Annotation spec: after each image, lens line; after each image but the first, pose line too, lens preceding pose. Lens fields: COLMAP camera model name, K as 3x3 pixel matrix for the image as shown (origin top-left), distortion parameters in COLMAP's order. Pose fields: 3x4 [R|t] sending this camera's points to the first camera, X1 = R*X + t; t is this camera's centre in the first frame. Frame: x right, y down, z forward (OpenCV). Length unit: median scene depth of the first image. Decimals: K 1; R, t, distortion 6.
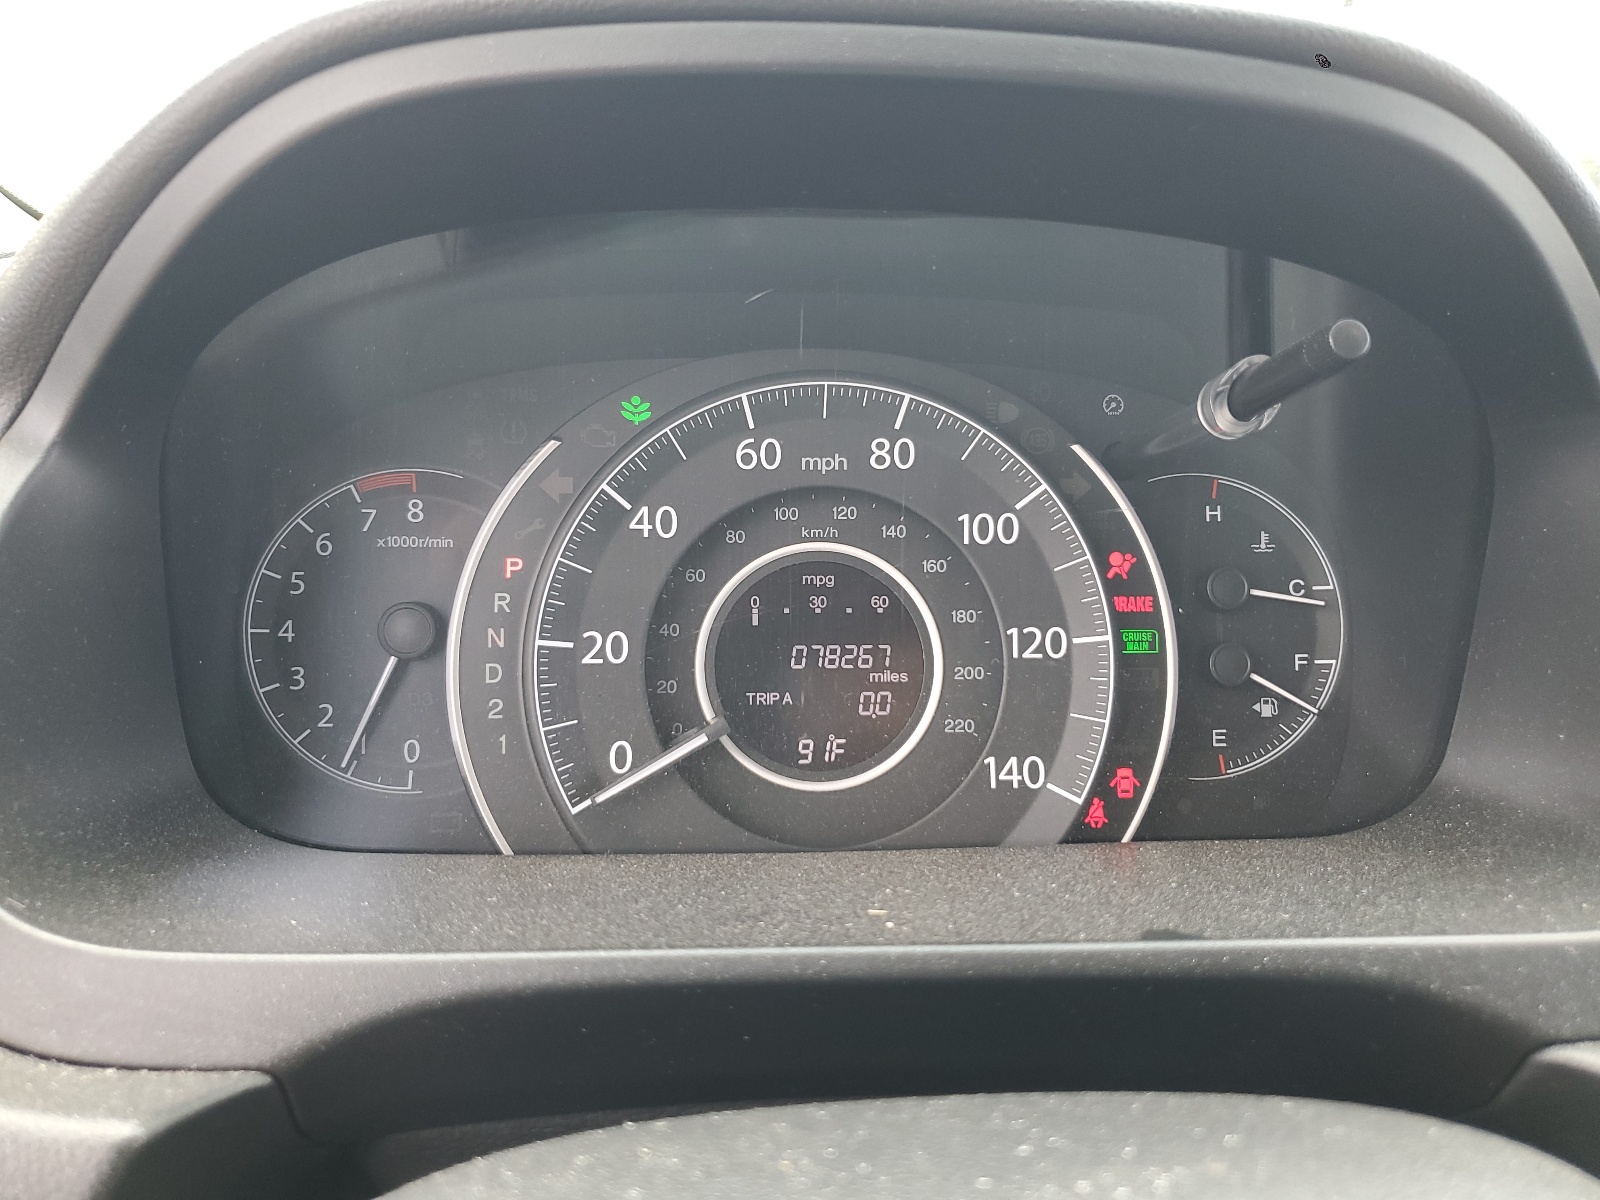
lens RADIAL K [[1224.5, 0, 800.3], [0, 1224.5, 601.9], [0, 0, 1]] dist [-0.012576, -0.003324]
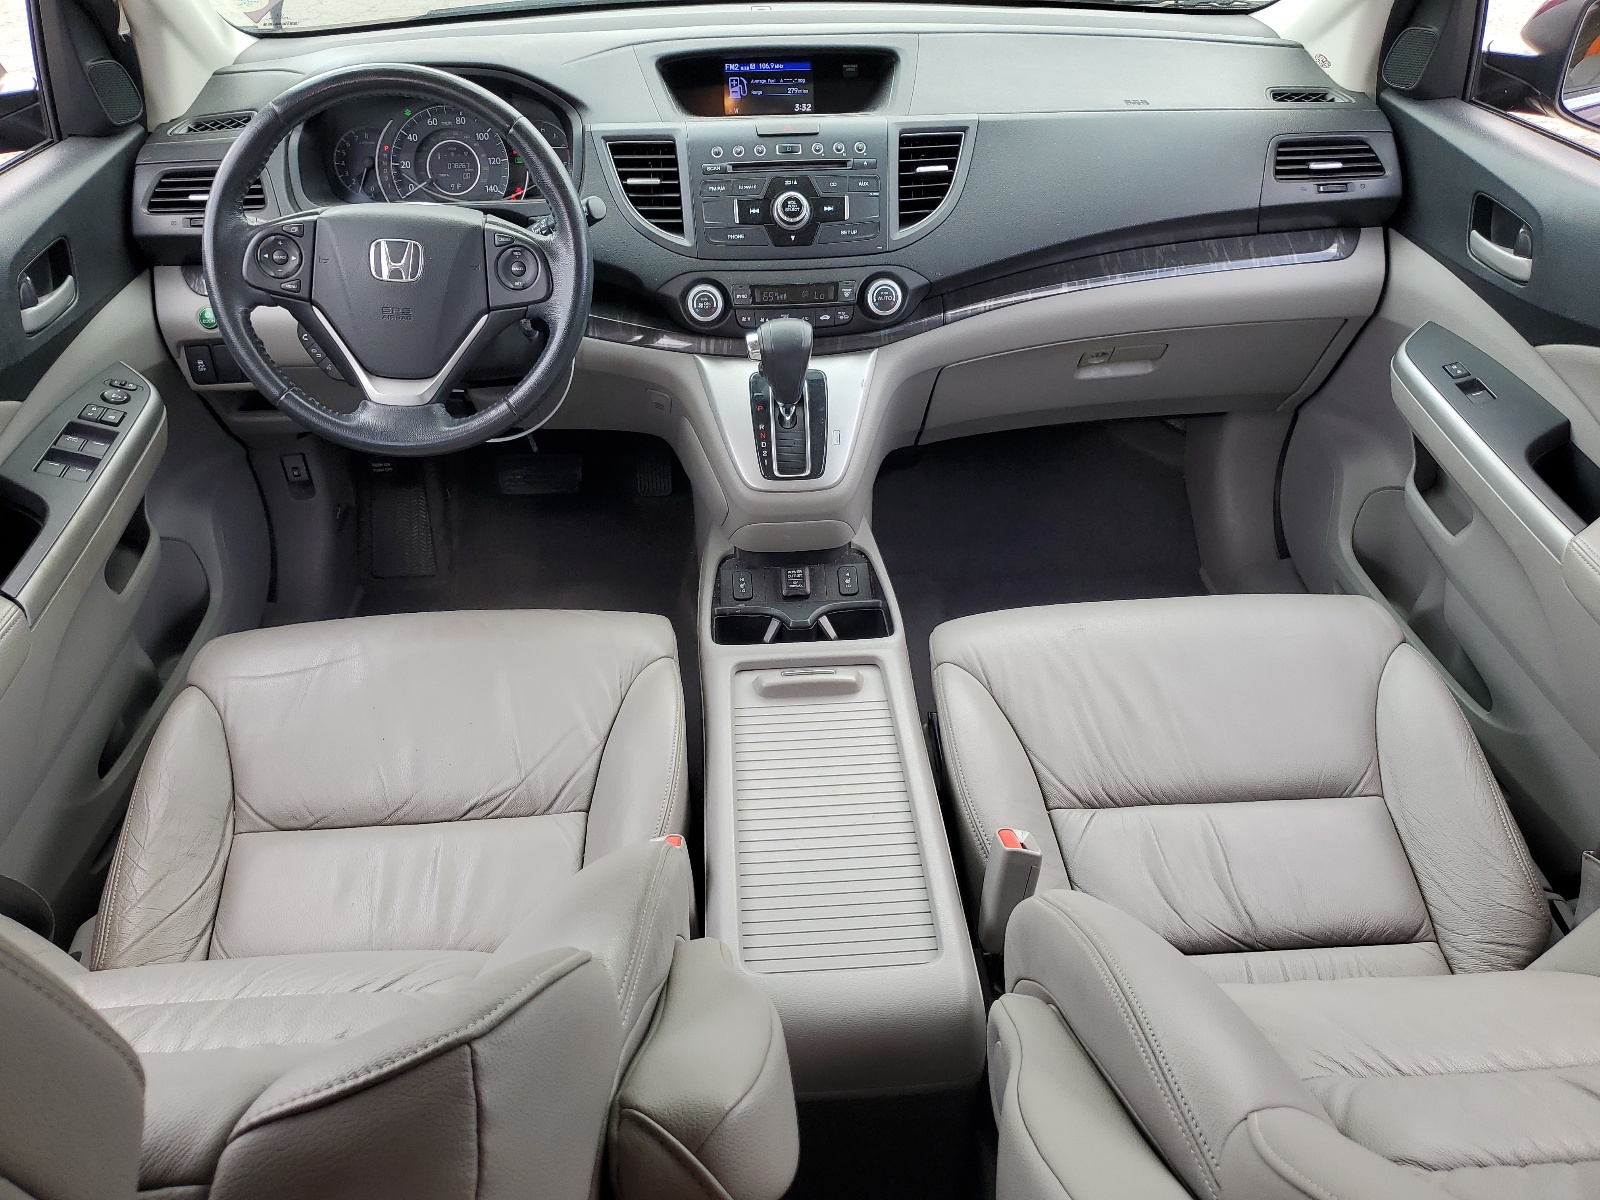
lens RADIAL K [[1224.5, 0, 797.4], [0, 1224.5, 598.5], [0, 0, 1]] dist [-0.012576, -0.003324]
pose [[0.998465, -0.007112, -0.054920, 1.635987], [0.025323, 0.940601, 0.338569, 0.054583], [0.049250, -0.339440, 0.939338, -4.052136]]
